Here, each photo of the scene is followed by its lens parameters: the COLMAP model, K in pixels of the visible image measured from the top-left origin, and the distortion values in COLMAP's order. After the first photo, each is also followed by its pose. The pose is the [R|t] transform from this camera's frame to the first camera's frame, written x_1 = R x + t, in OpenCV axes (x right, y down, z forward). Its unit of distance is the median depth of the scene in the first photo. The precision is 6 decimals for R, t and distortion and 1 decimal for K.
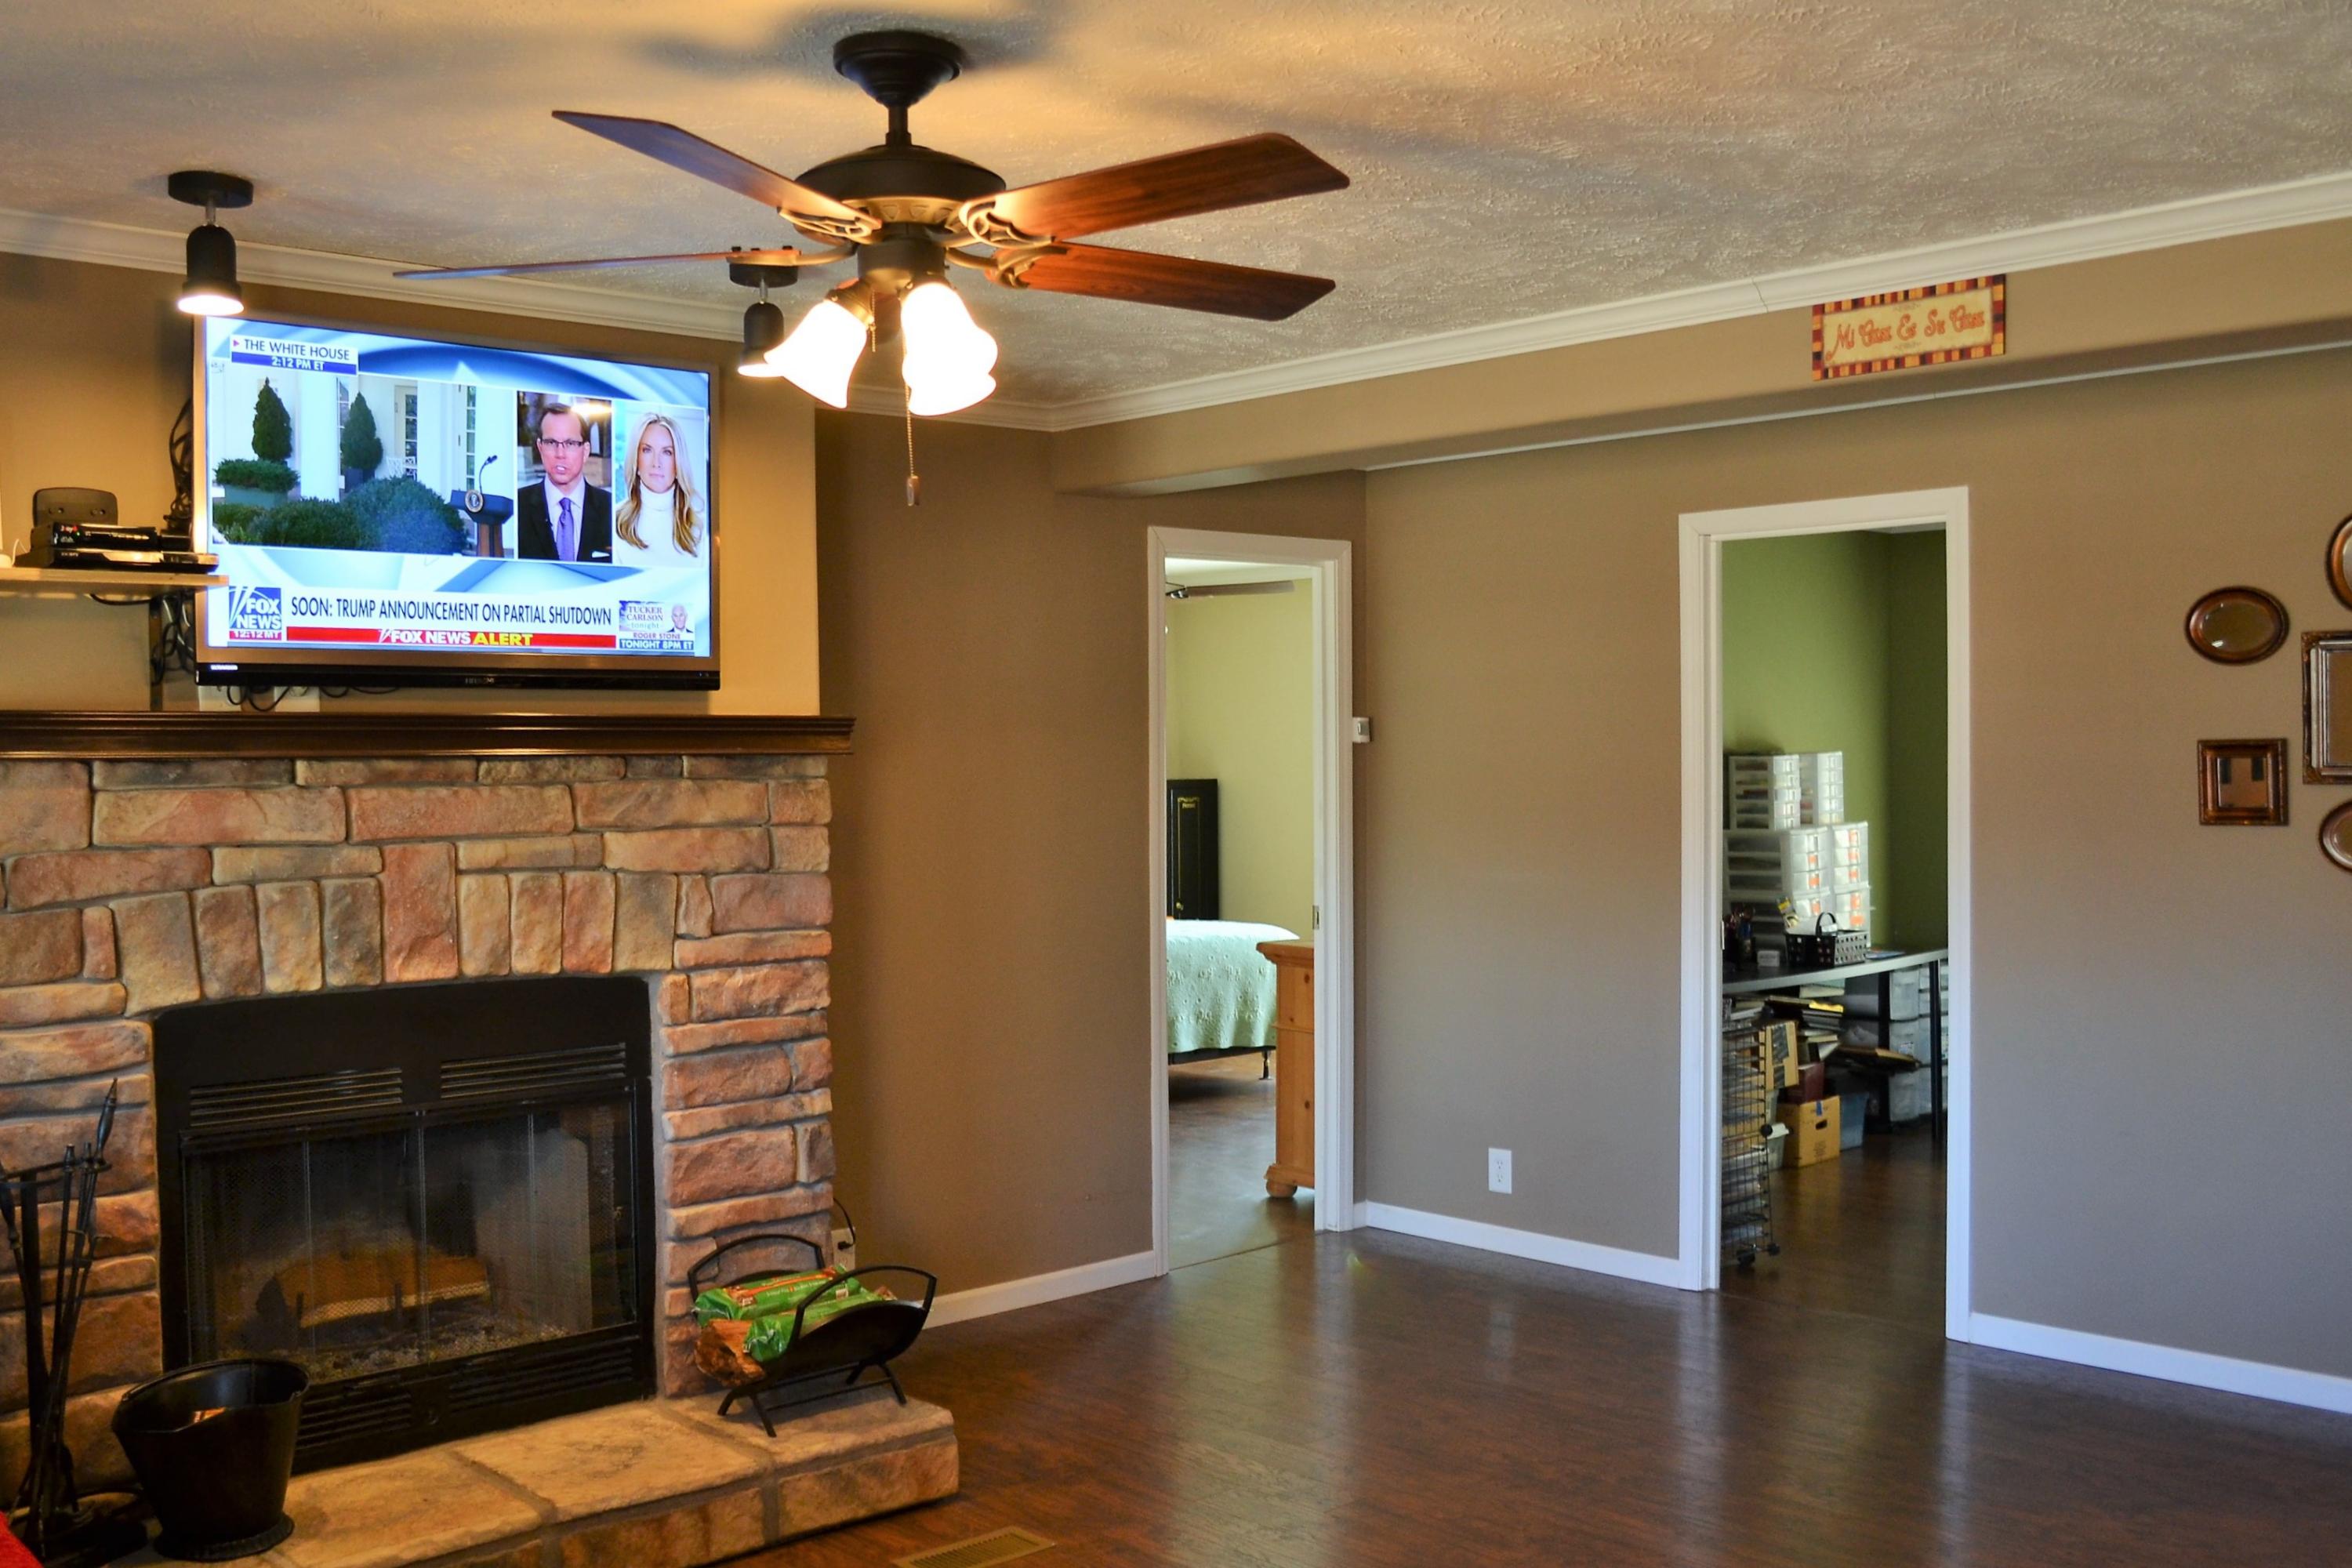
lens RADIAL K [[2350.7, 0, 1199.0], [0, 2350.7, 831.4], [0, 0, 1]] dist [-0.056997, 0.000000]
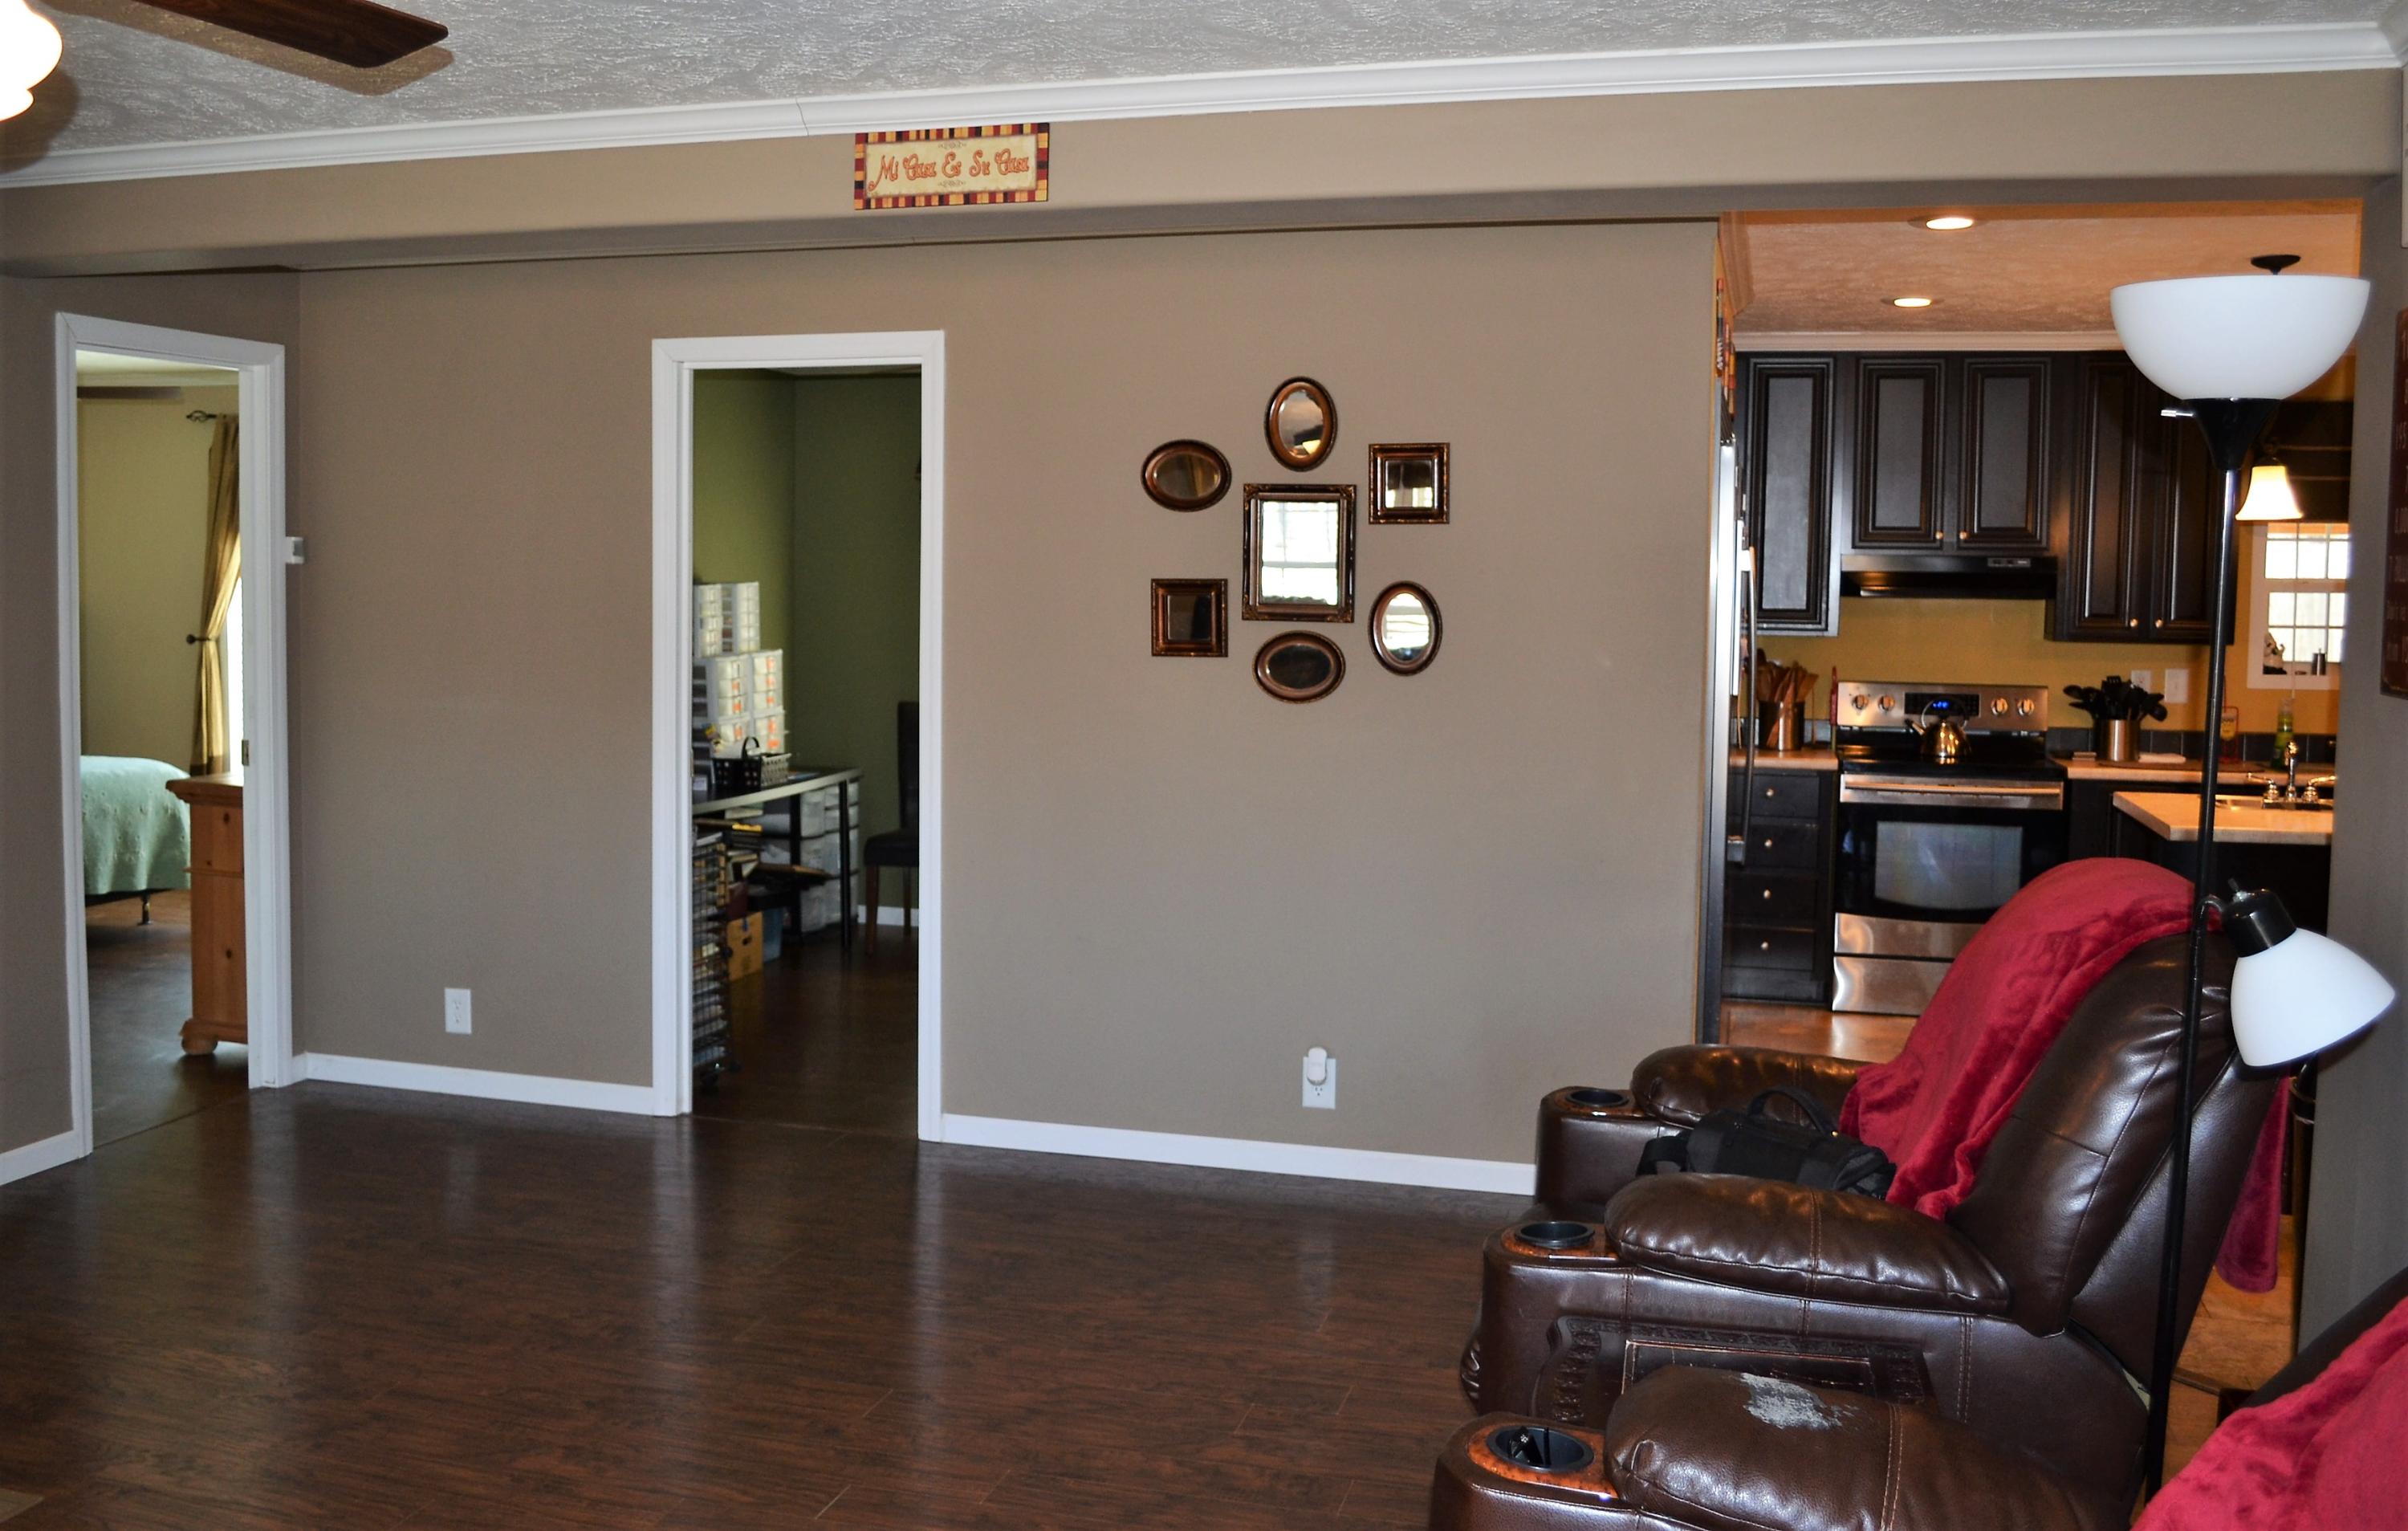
lens RADIAL K [[2154.6, 0, 1202.0], [0, 2154.6, 753.0], [0, 0, 1]] dist [-0.062269, -0.002447]
pose [[0.856480, -0.020397, 0.515778, -0.069215], [-0.003469, 0.998969, 0.045265, -0.002750], [-0.516169, -0.040557, 0.855526, 0.106414]]
